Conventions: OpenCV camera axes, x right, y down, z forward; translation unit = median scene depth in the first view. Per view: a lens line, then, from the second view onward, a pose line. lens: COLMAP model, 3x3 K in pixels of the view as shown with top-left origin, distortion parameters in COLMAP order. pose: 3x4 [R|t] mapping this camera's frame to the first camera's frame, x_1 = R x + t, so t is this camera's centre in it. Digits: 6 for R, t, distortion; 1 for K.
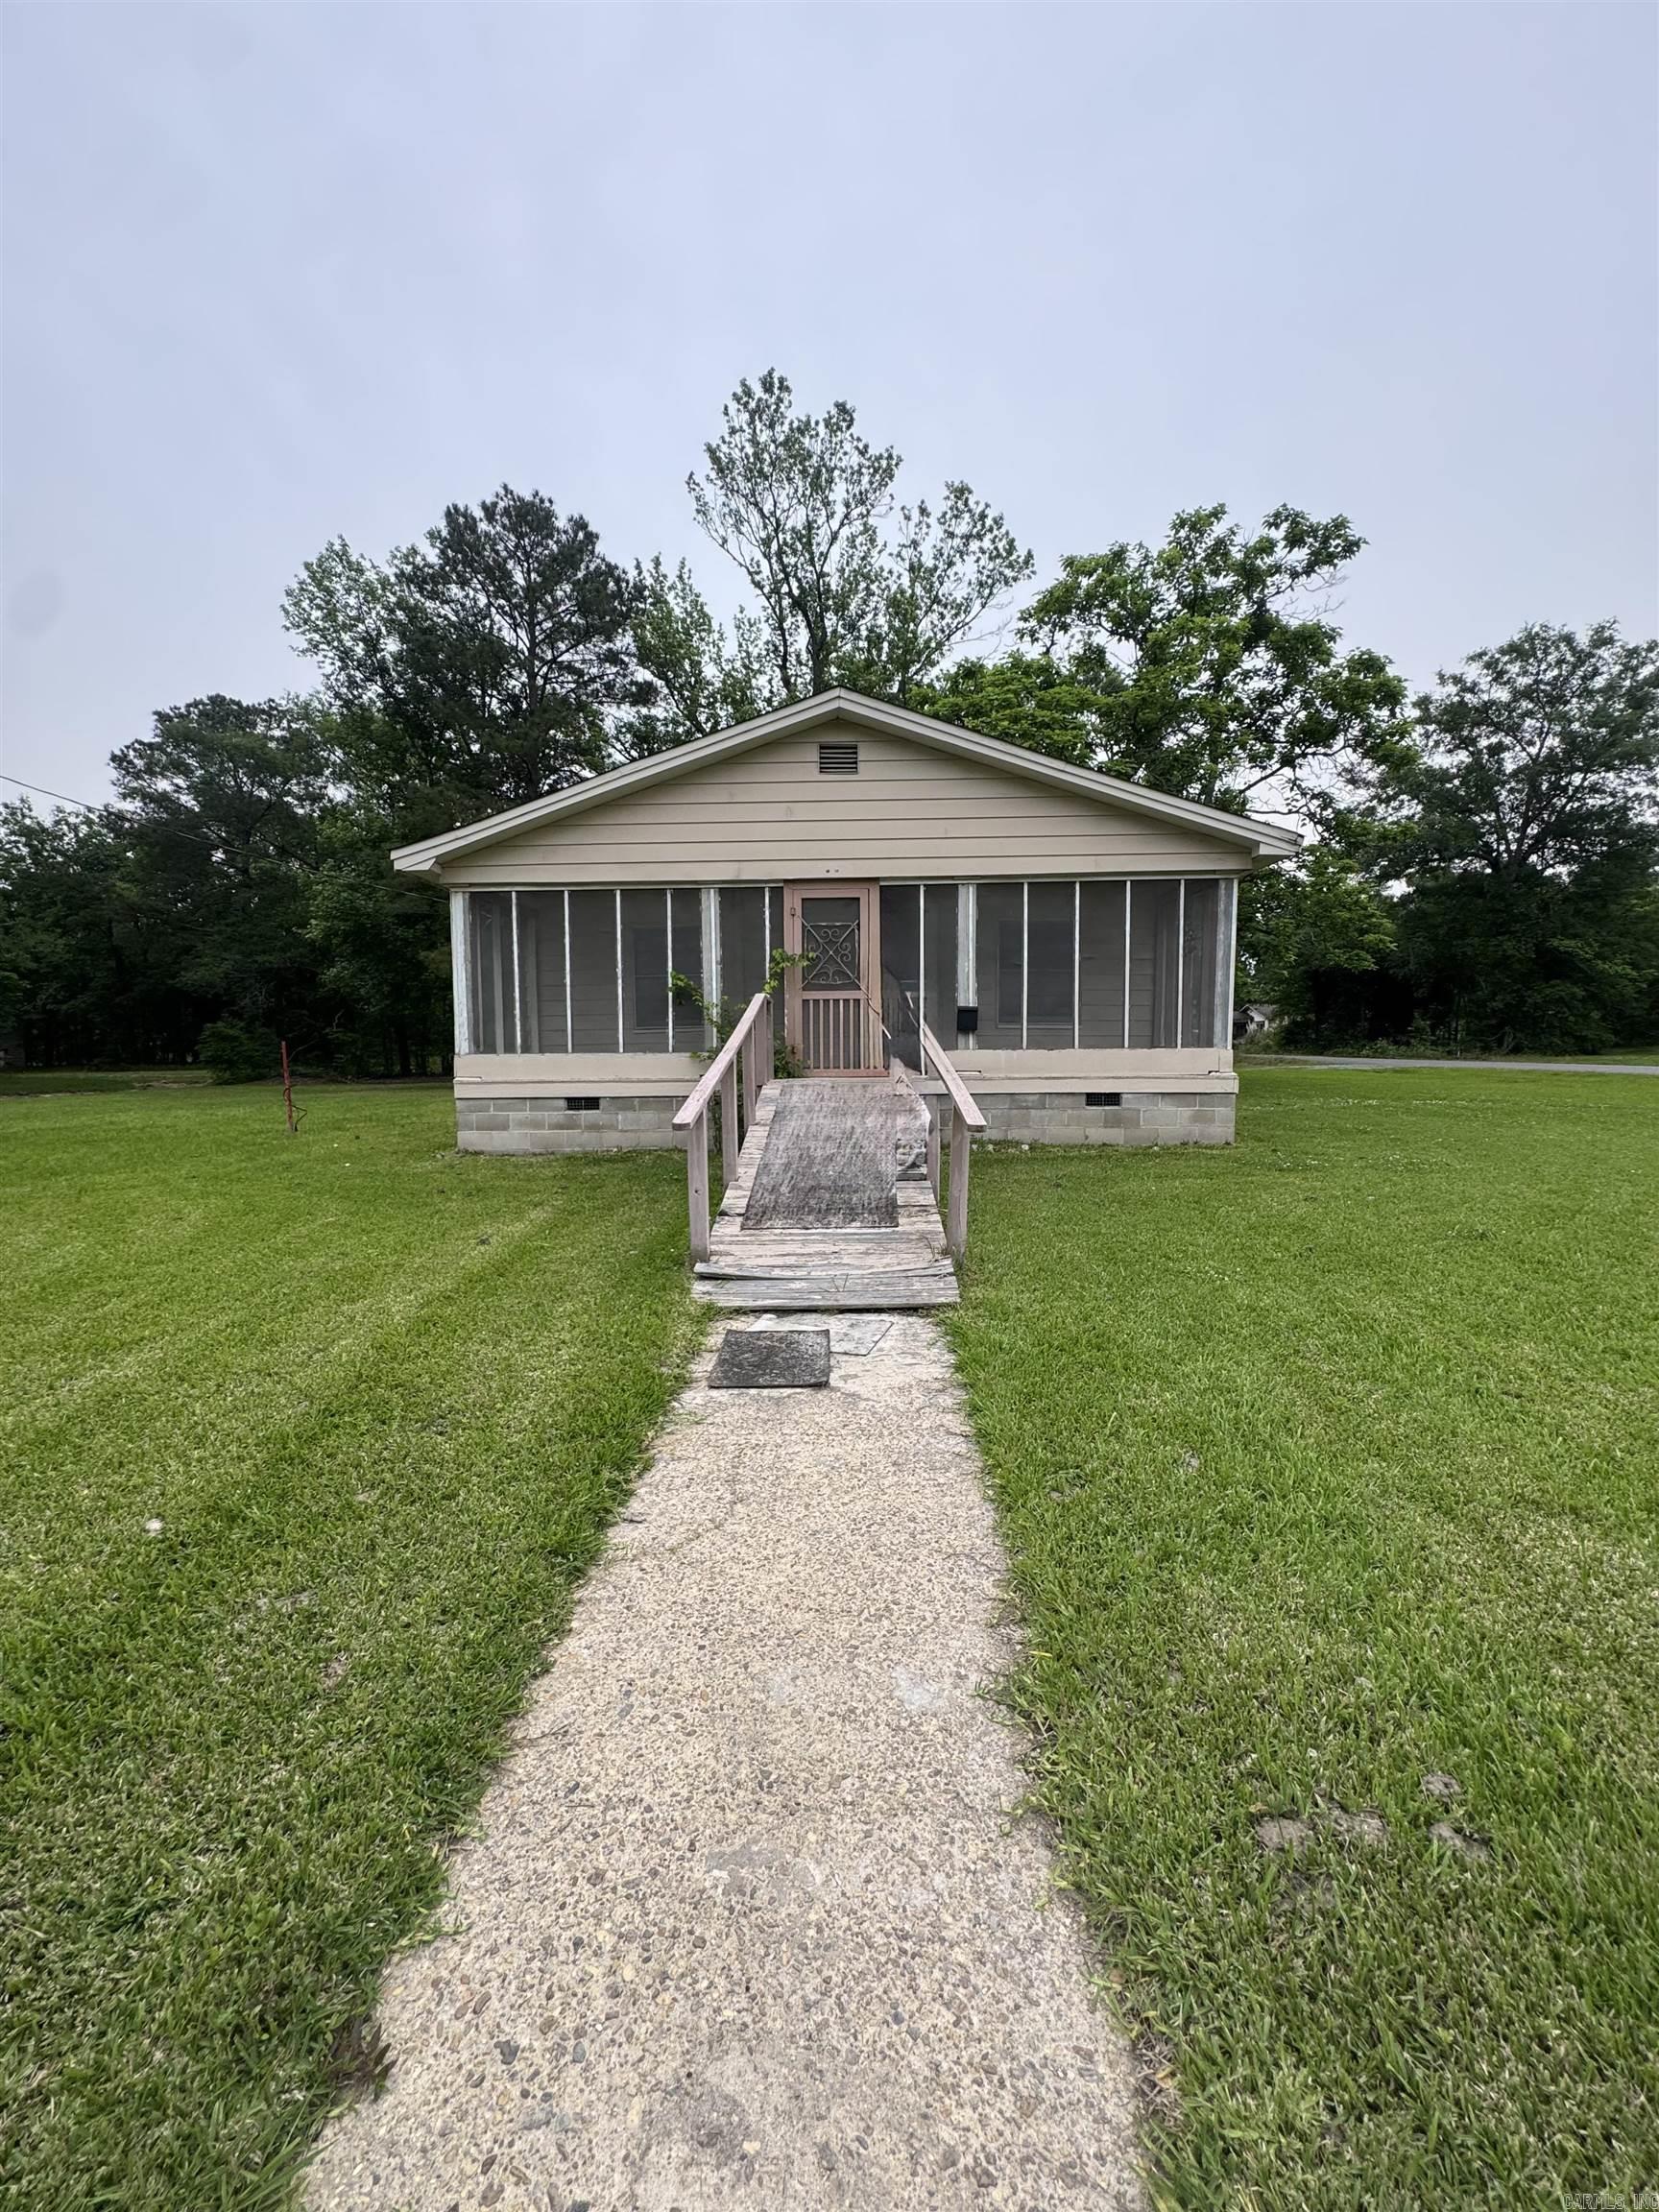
lens RADIAL K [[893.4, 0, 816.0], [0, 893.4, 1114.8], [0, 0, 1]] dist [-0.001887, 0.000179]
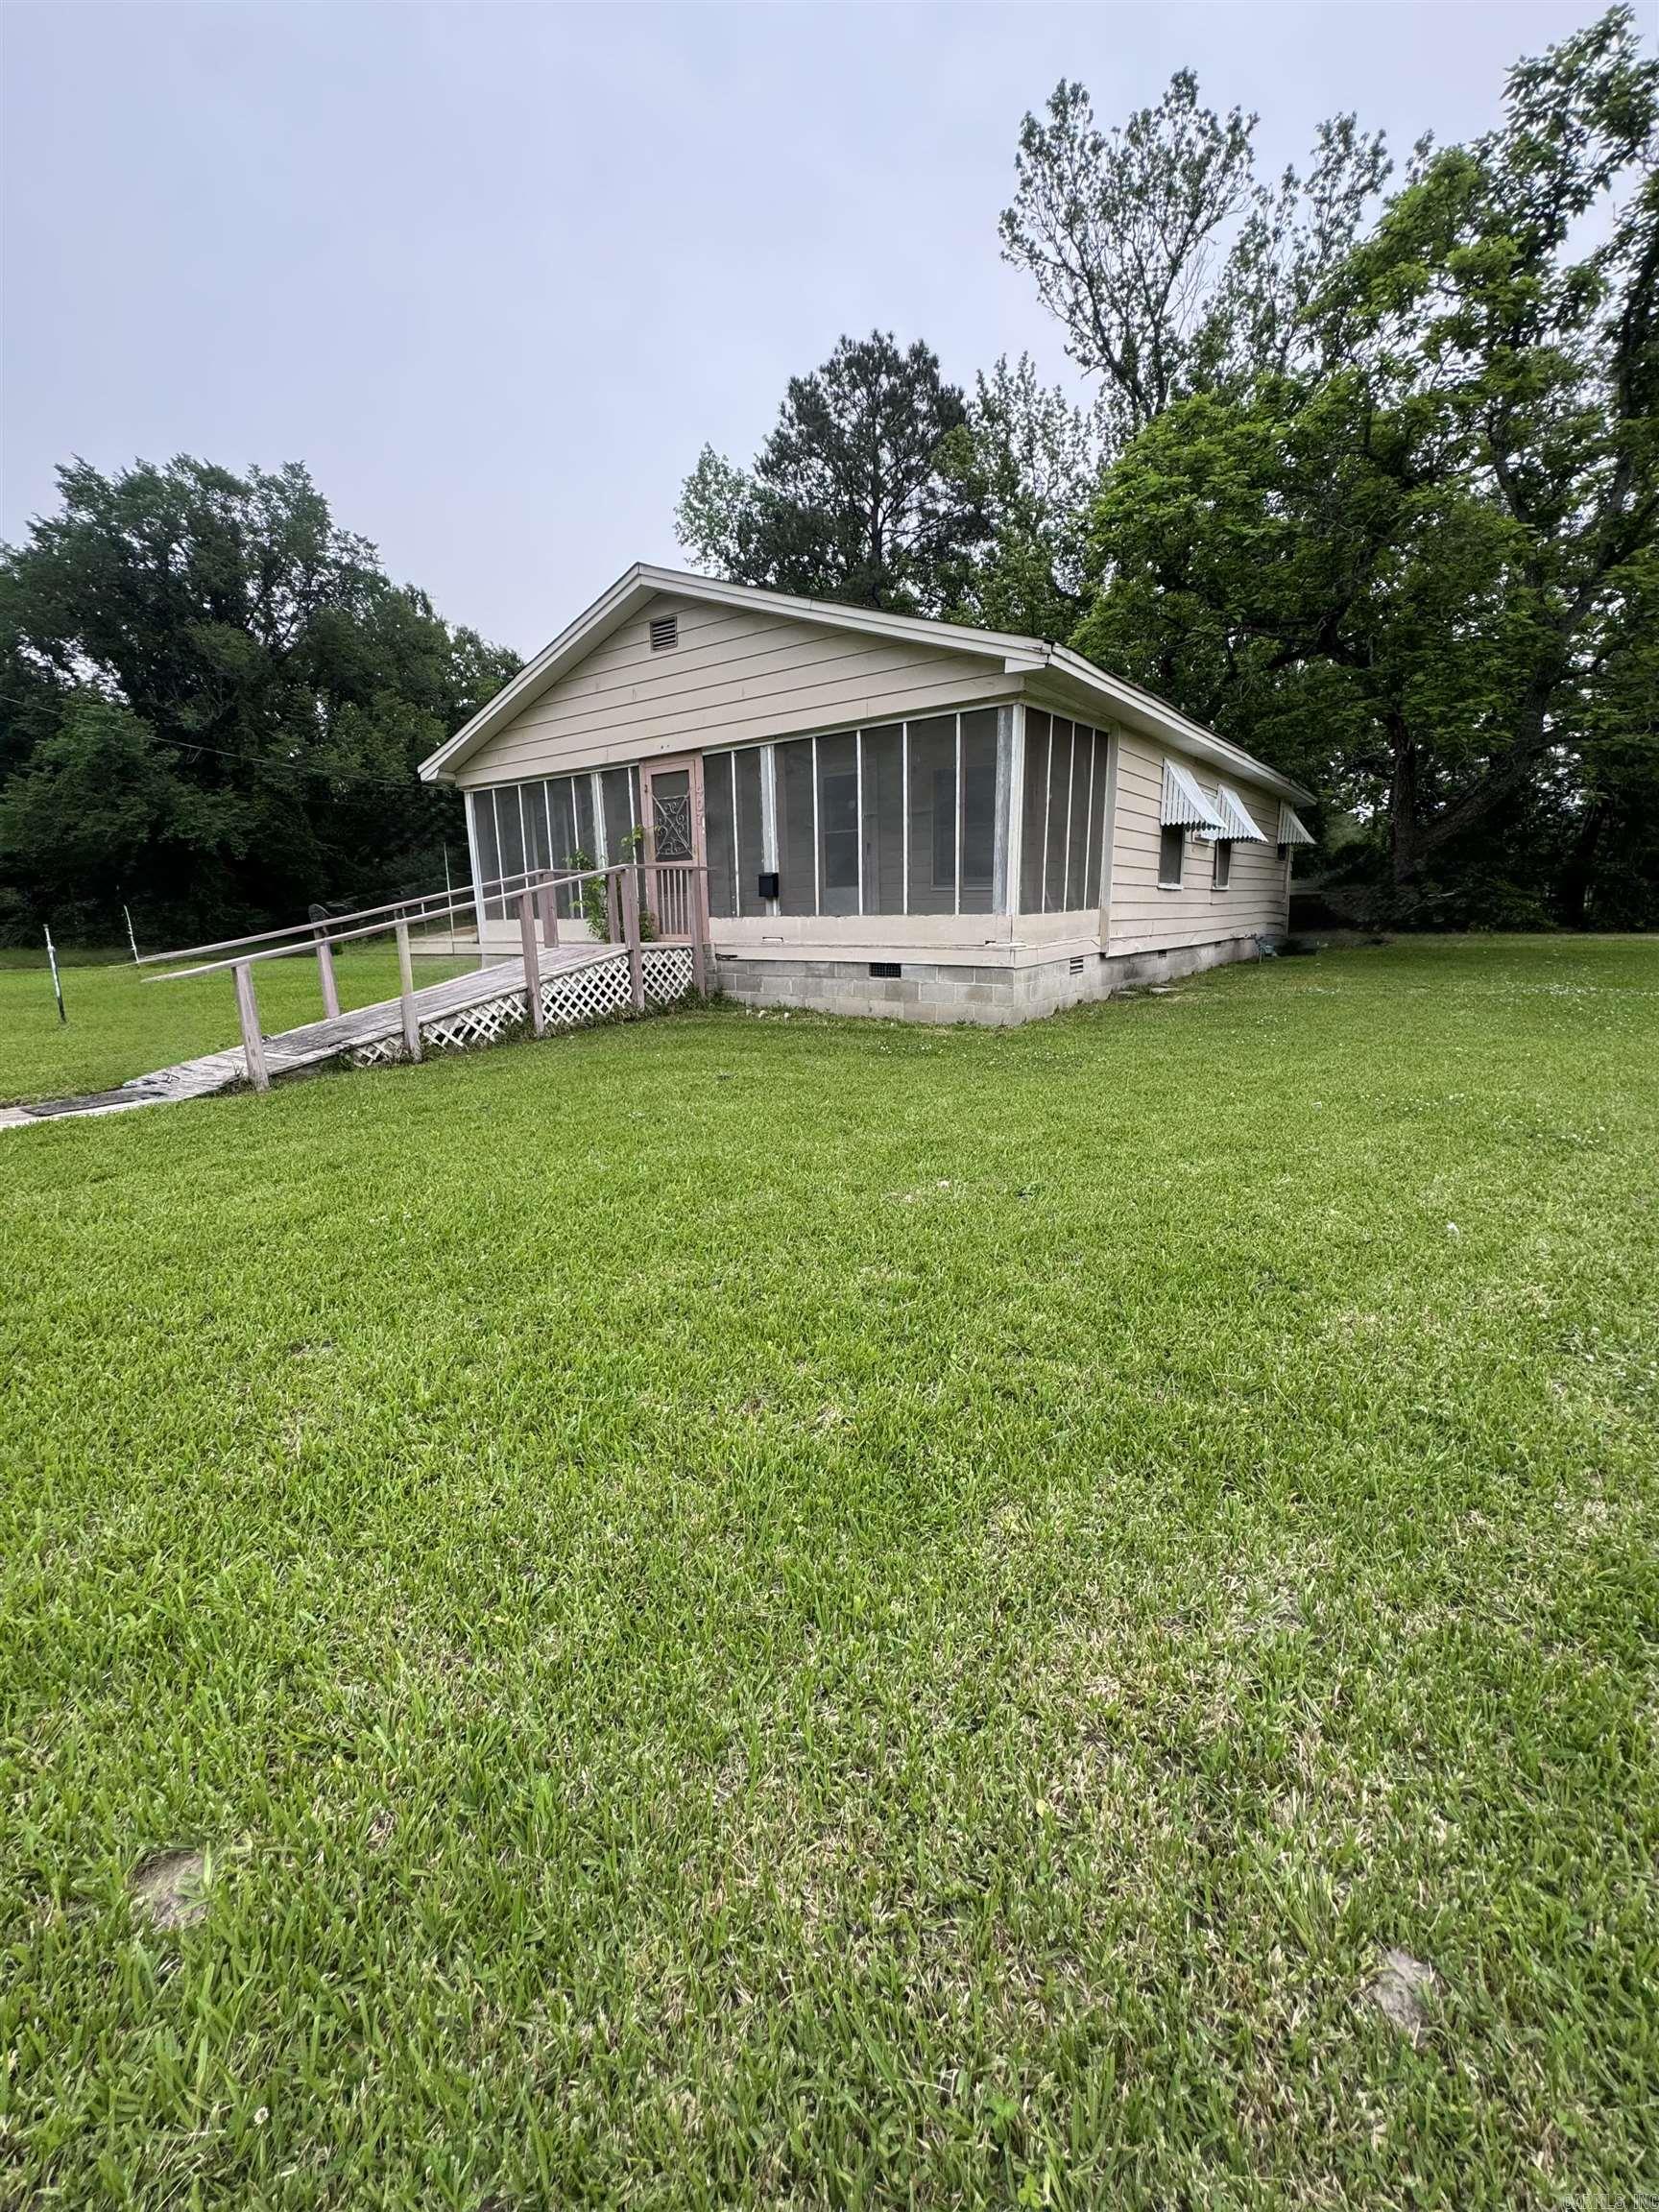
lens RADIAL K [[893.4, 0, 808.6], [0, 893.4, 1114.1], [0, 0, 1]] dist [-0.001887, 0.000179]
pose [[0.819630, 0.124692, -0.559159, 0.802081], [-0.038136, 0.985736, 0.163919, -0.018830], [0.571623, -0.113029, 0.812694, 0.173106]]
